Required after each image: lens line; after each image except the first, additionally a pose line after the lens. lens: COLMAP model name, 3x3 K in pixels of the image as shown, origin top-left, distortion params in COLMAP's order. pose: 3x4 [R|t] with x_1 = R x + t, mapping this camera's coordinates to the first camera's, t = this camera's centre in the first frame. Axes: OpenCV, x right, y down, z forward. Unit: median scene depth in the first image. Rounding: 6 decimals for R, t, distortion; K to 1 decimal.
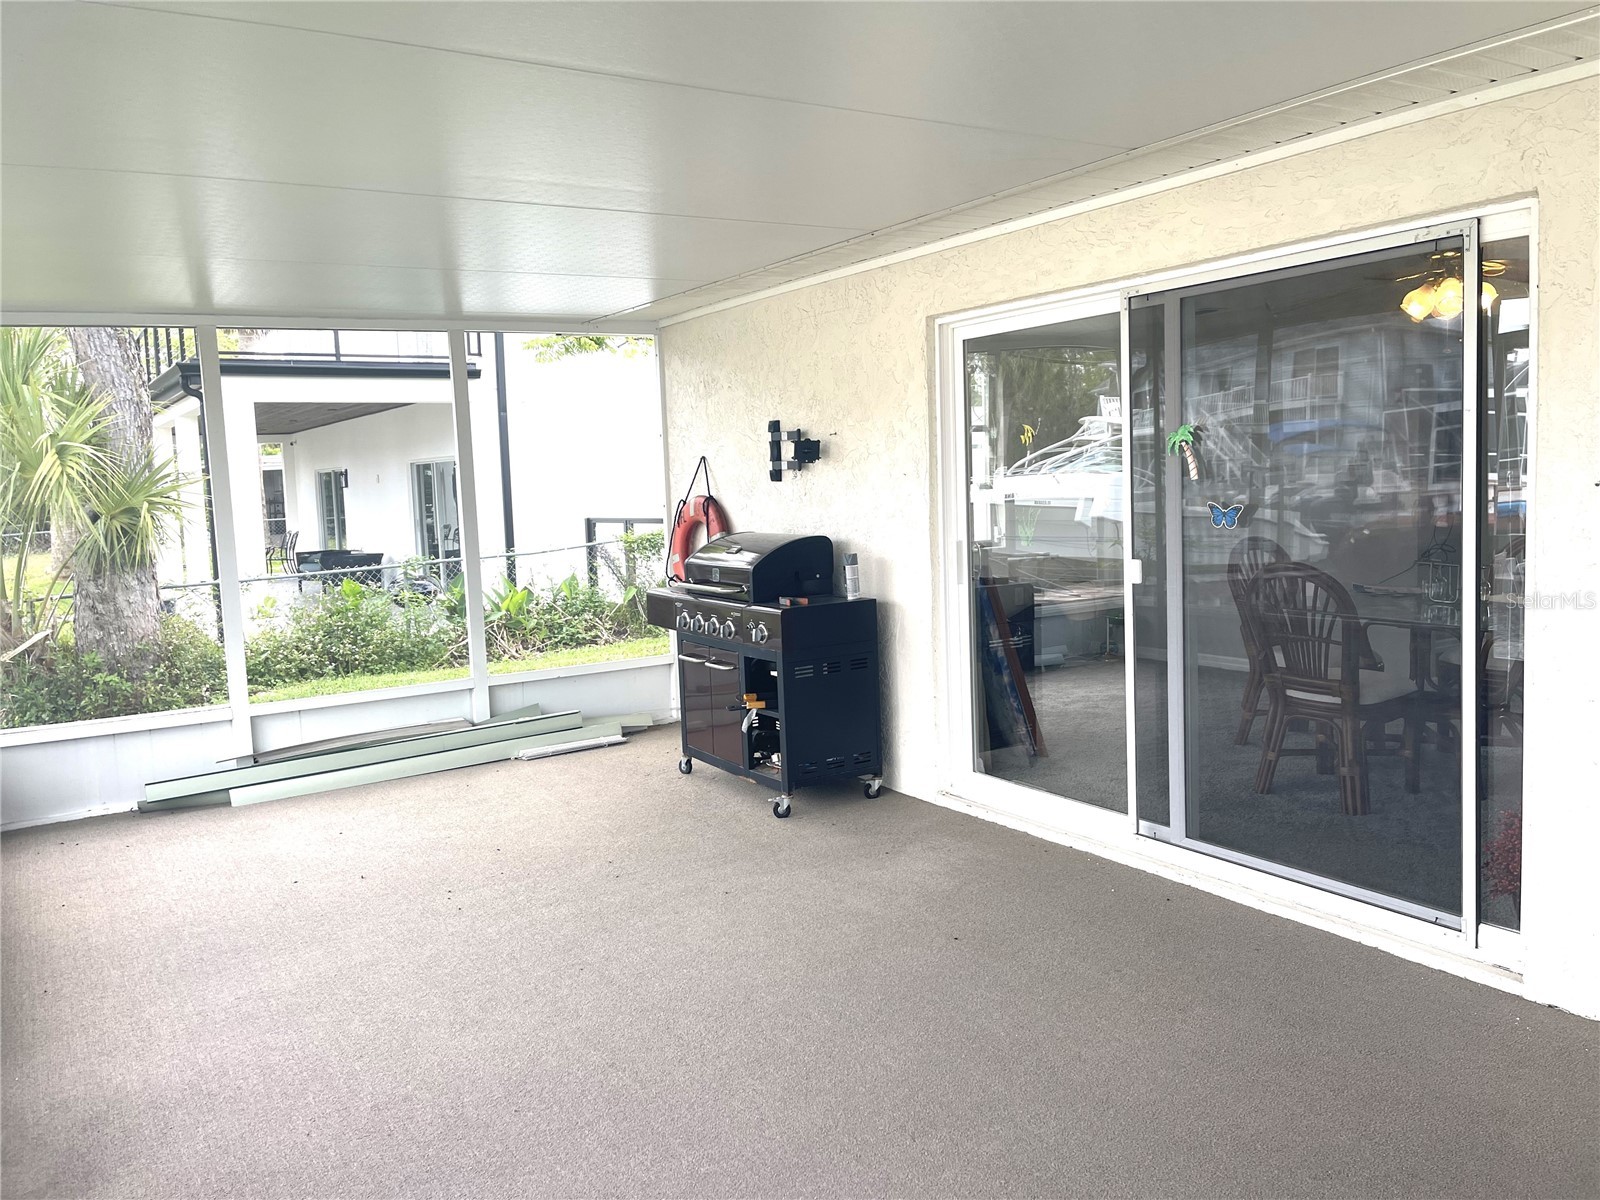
lens RADIAL K [[1161.0, 0, 806.0], [0, 1161.0, 589.6], [0, 0, 1]] dist [0.013293, -0.025240]
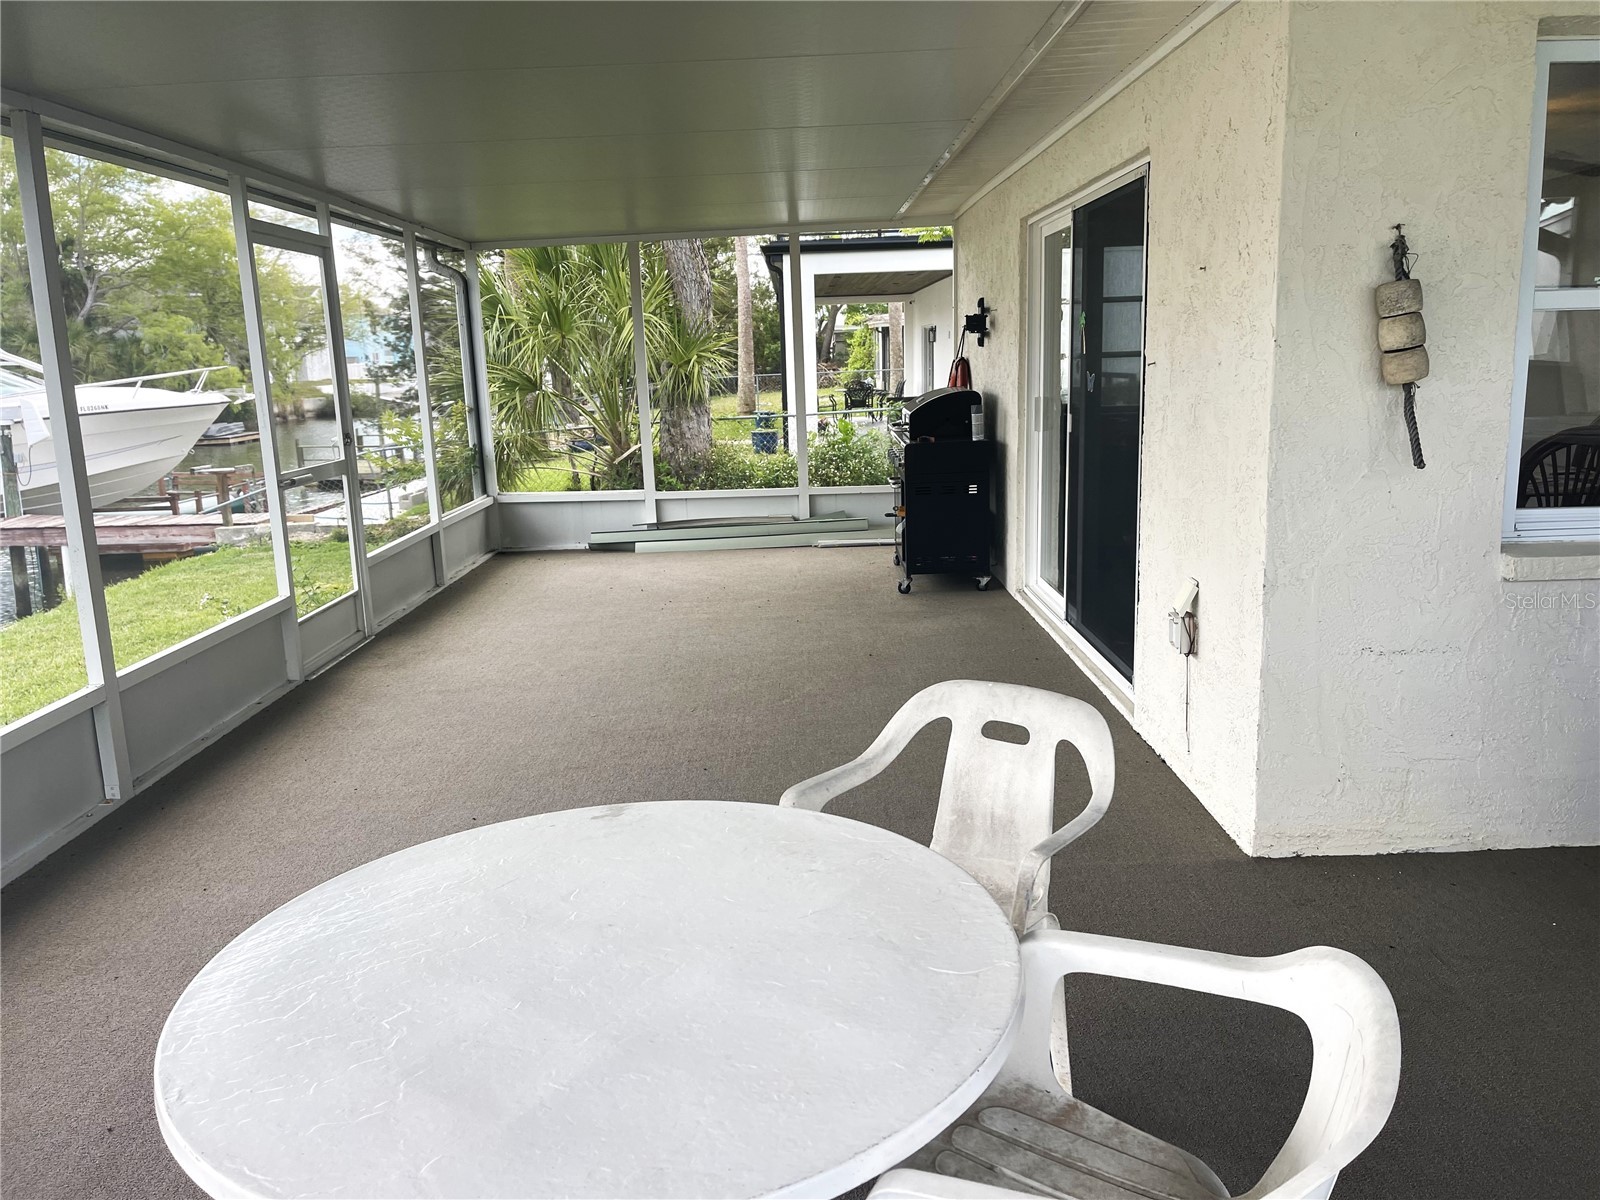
lens RADIAL K [[1161.0, 0, 798.3], [0, 1161.0, 603.6], [0, 0, 1]] dist [0.013293, -0.025240]
pose [[0.829413, 0.124367, -0.544616, 0.540491], [-0.048085, 0.987179, 0.152200, 0.000651], [0.556563, -0.100049, 0.824760, -0.196298]]
